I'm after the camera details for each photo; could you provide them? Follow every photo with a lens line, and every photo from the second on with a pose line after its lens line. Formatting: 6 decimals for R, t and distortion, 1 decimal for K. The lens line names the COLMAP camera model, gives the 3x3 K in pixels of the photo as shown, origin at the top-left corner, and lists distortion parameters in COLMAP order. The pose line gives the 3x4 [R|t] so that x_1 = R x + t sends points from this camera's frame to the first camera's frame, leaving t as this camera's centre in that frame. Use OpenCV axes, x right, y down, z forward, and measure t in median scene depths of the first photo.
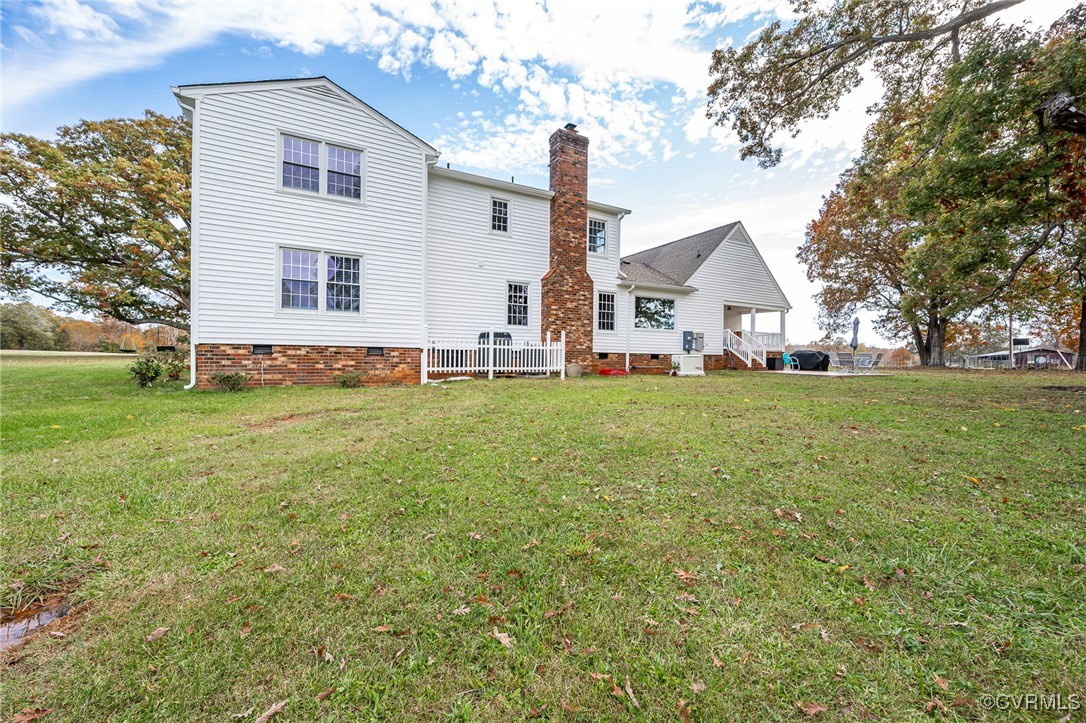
lens RADIAL K [[426.5, 0, 541.2], [0, 426.5, 362.7], [0, 0, 1]] dist [0.002411, 0.000660]
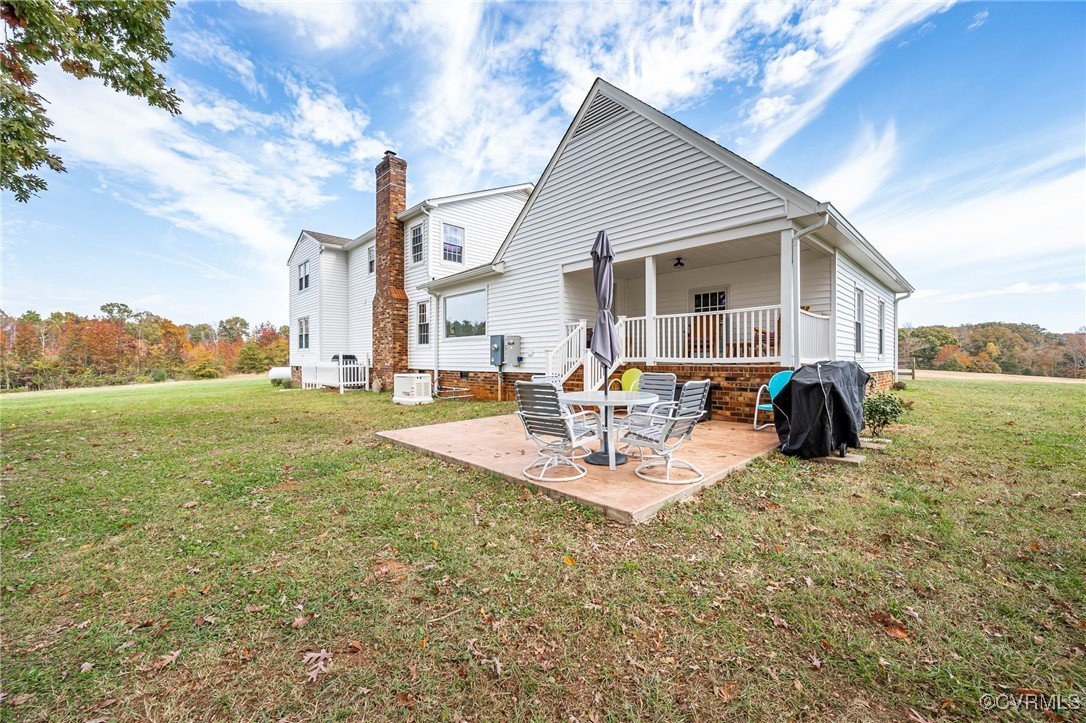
lens RADIAL K [[426.5, 0, 541.2], [0, 426.5, 362.7], [0, 0, 1]] dist [0.002411, 0.000660]
pose [[0.243699, -0.016522, -0.969710, 1.031113], [-0.012148, 0.999724, -0.020086, -0.022071], [0.969775, 0.016675, 0.243431, 0.969677]]
